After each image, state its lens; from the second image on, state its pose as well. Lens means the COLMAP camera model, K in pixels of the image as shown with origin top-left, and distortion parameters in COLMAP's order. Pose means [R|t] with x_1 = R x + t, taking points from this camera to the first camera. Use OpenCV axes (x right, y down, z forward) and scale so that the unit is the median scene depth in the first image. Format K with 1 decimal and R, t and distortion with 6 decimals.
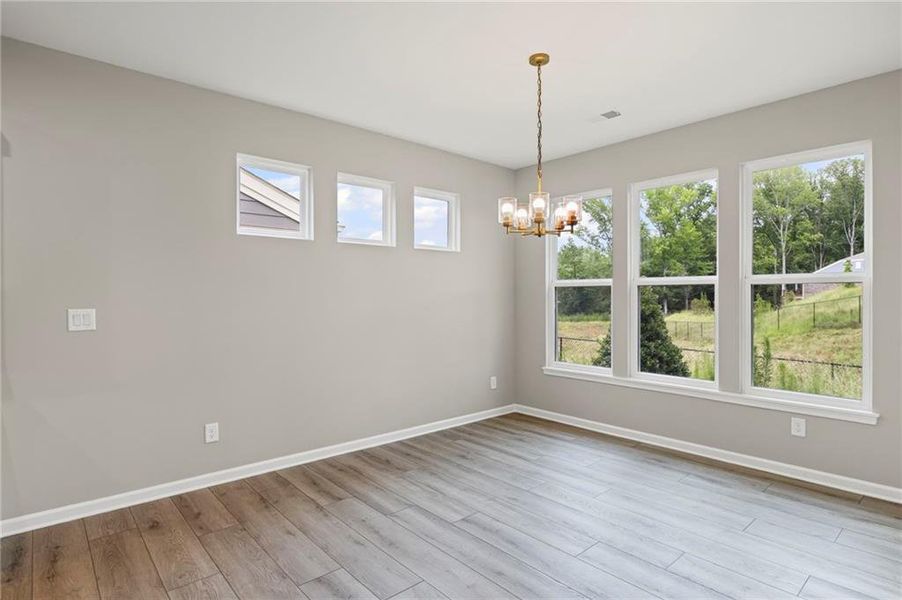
lens RADIAL K [[465.6, 0, 457.7], [0, 465.6, 299.7], [0, 0, 1]] dist [0.001611, 0.000067]
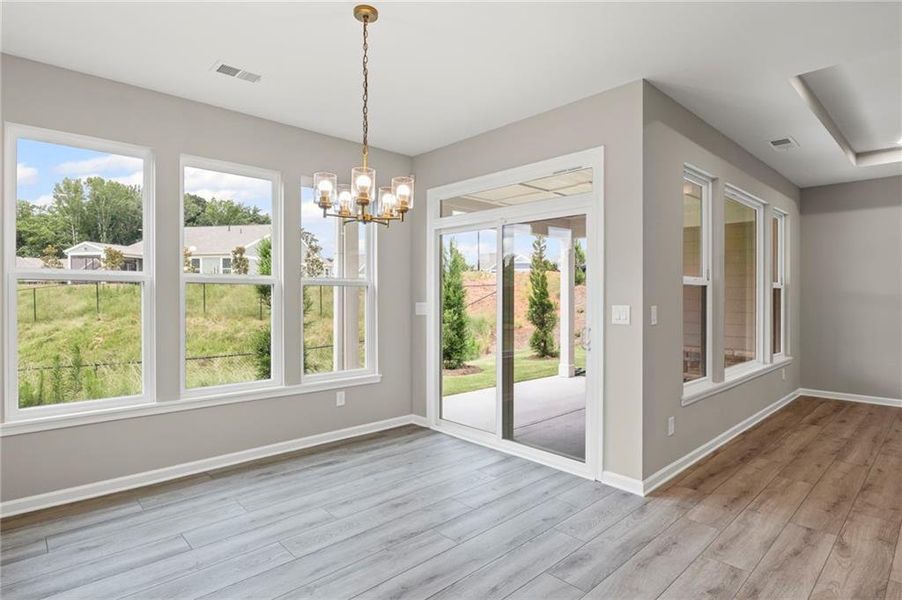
lens RADIAL K [[465.6, 0, 457.7], [0, 465.6, 299.7], [0, 0, 1]] dist [0.001611, 0.000067]
pose [[-0.015312, -0.002088, 0.999881, -0.596976], [0.005276, 0.999984, 0.002169, 0.002587], [-0.999869, 0.005308, -0.015301, 0.769079]]
